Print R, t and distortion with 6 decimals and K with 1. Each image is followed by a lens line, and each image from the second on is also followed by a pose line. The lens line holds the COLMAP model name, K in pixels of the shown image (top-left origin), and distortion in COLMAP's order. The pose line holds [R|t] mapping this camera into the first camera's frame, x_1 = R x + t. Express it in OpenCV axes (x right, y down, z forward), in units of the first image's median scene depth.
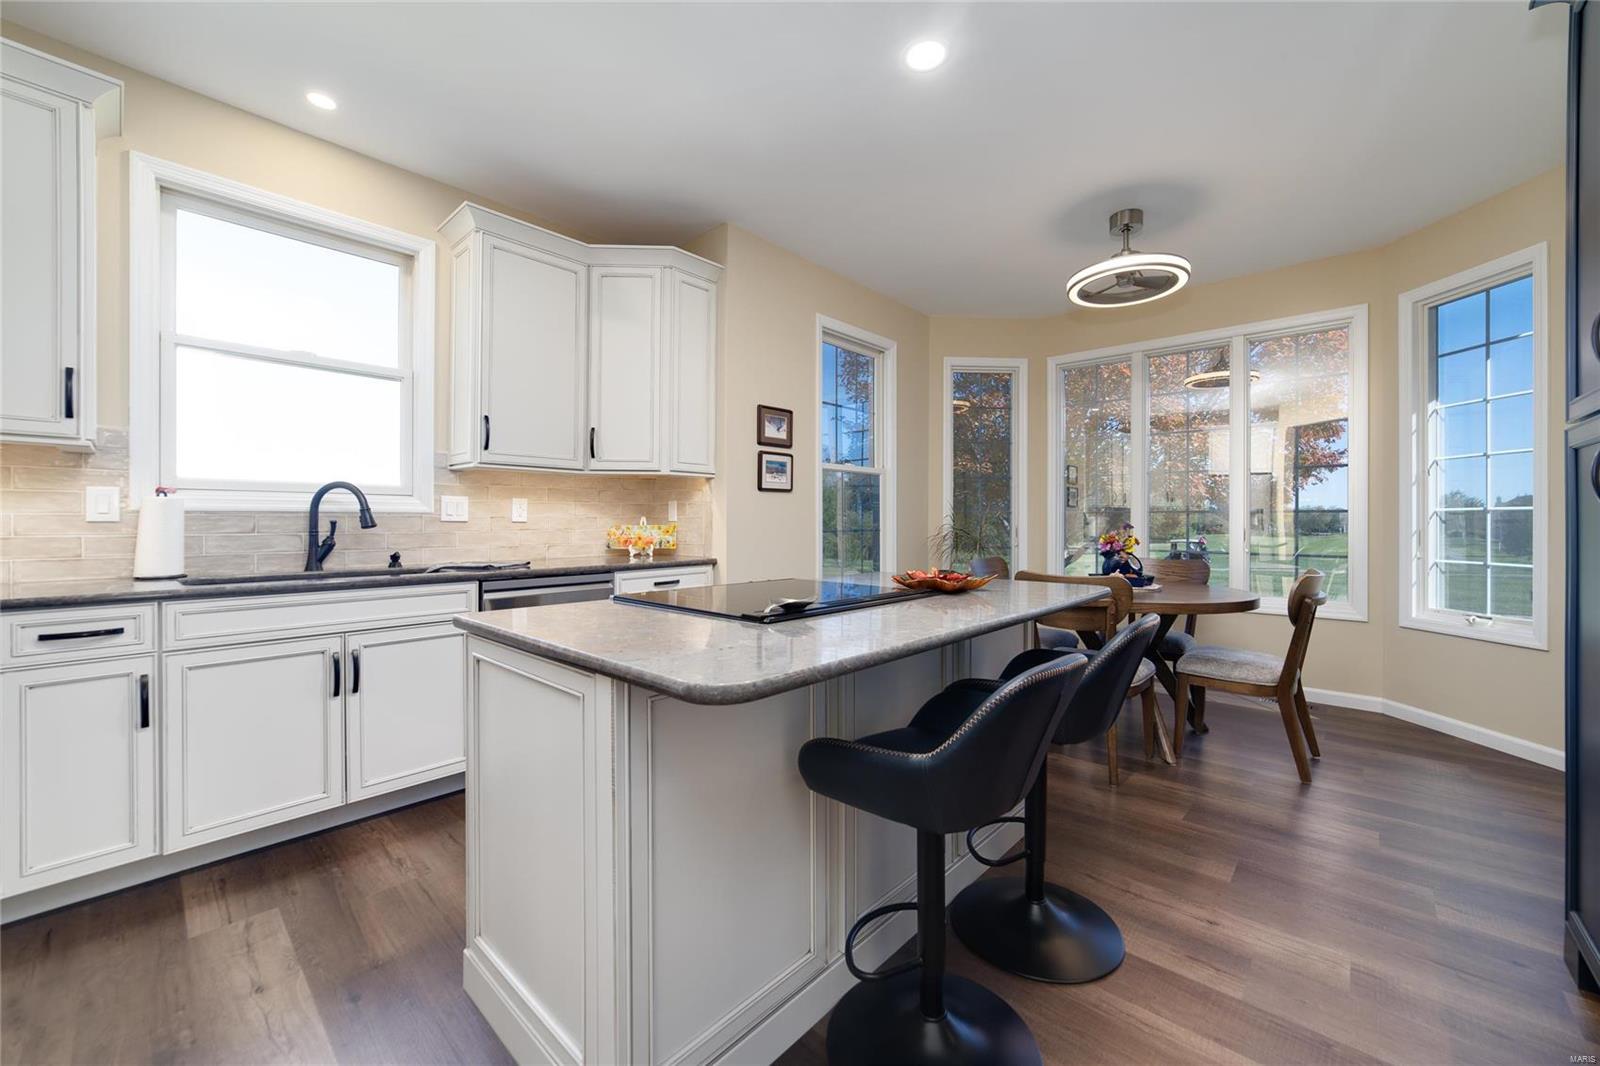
lens RADIAL K [[631.4, 0, 821.4], [0, 631.4, 522.1], [0, 0, 1]] dist [-0.019341, 0.000048]
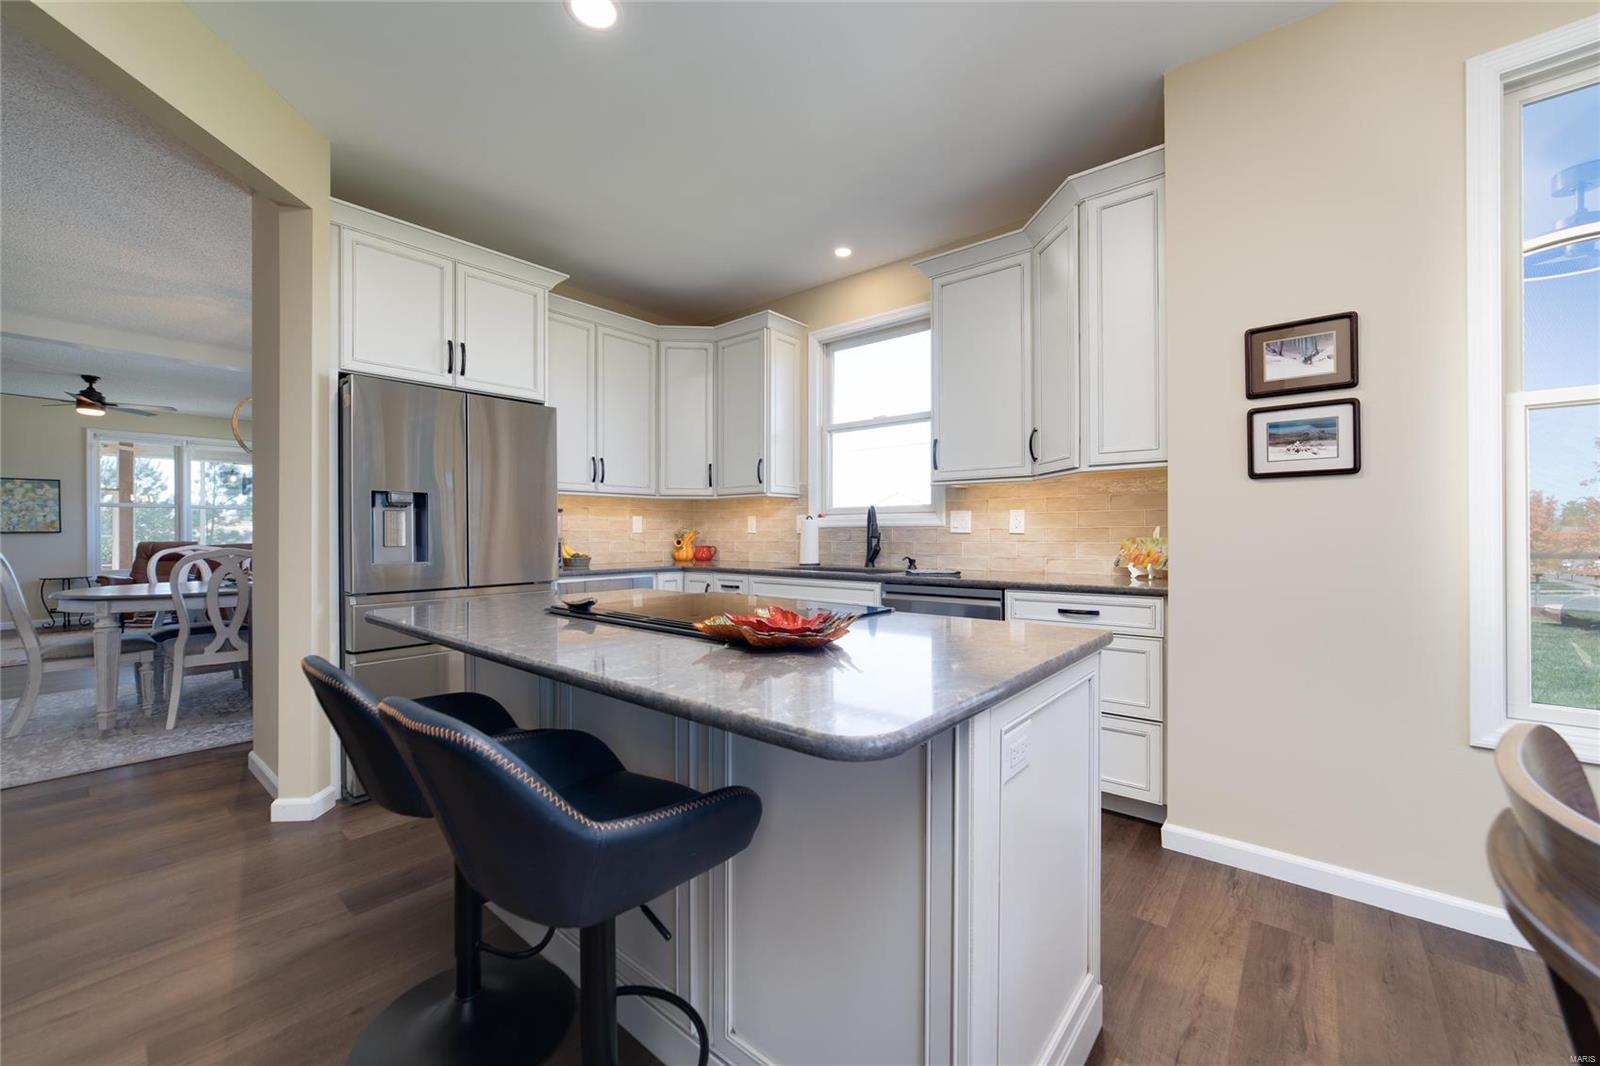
lens RADIAL K [[616.5, 0, 805.2], [0, 616.5, 529.9], [0, 0, 1]] dist [-0.025593, 0.007174]
pose [[0.027200, -0.008087, -0.999597, 0.481762], [-0.002678, 0.999963, -0.008163, 0.002659], [0.999626, 0.002899, 0.027178, 0.627326]]
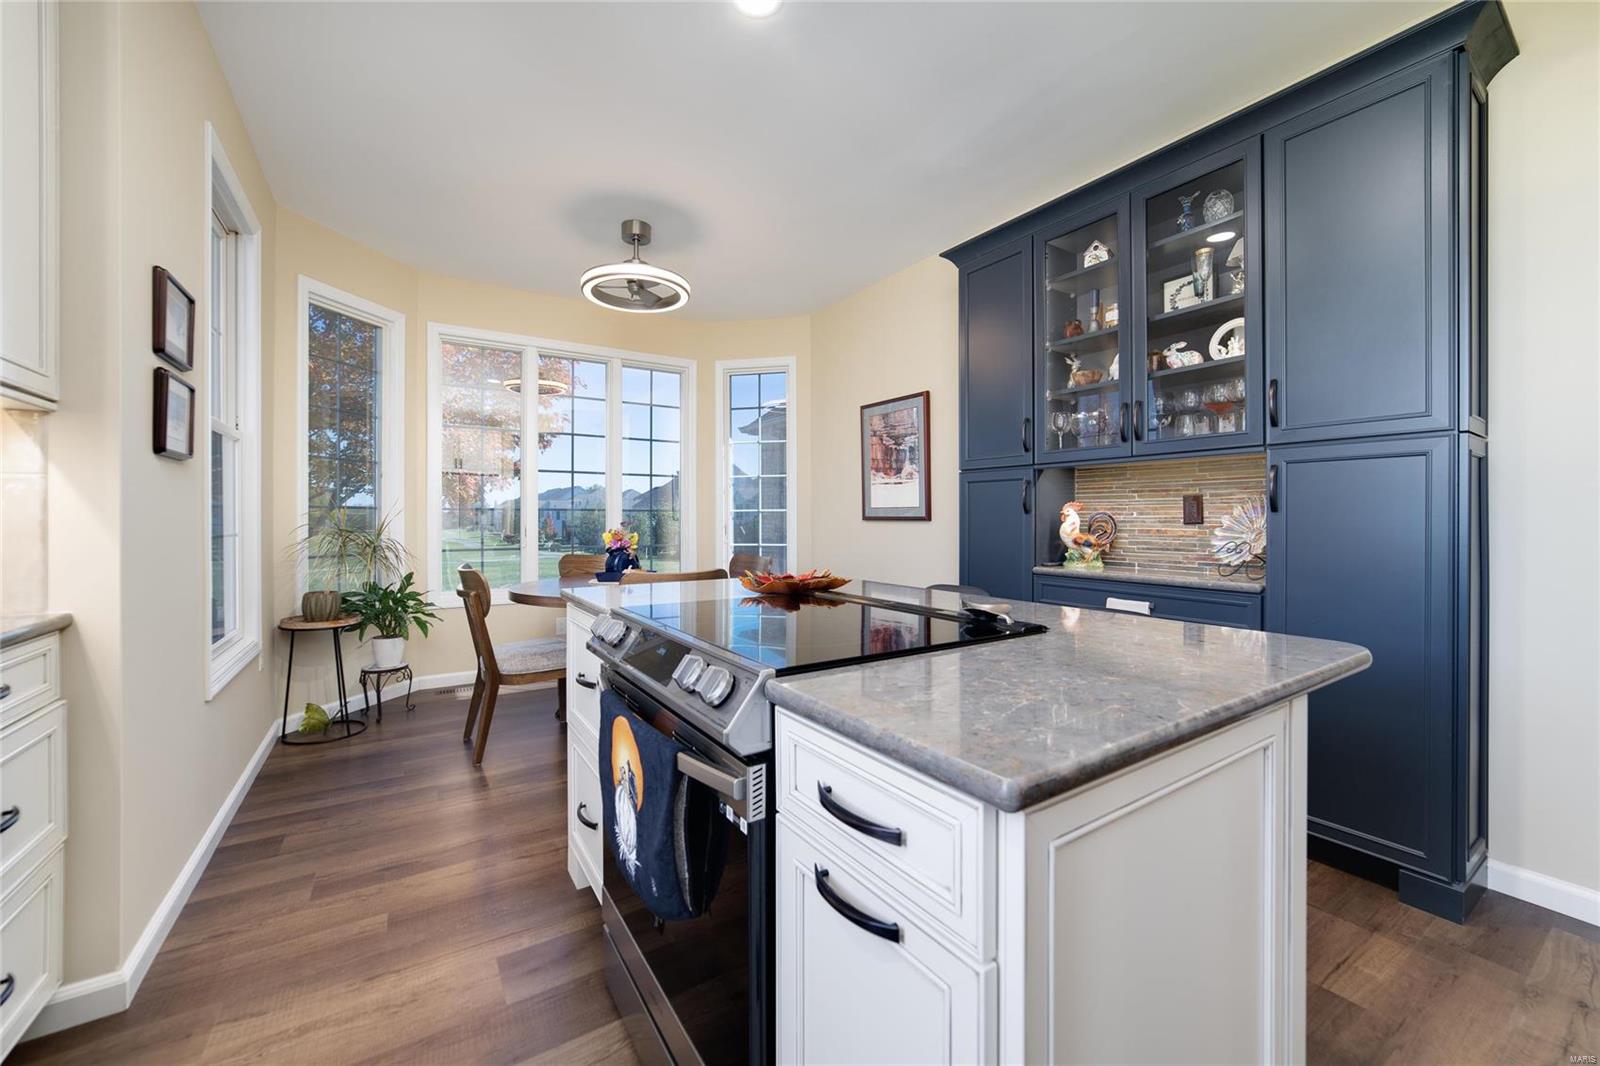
lens RADIAL K [[616.5, 0, 805.2], [0, 616.5, 529.9], [0, 0, 1]] dist [-0.025593, 0.007174]
pose [[0.258378, -0.017681, 0.965882, -0.434645], [0.006295, 0.999842, 0.016618, 0.001762], [-0.966023, 0.001786, 0.258449, 0.468850]]
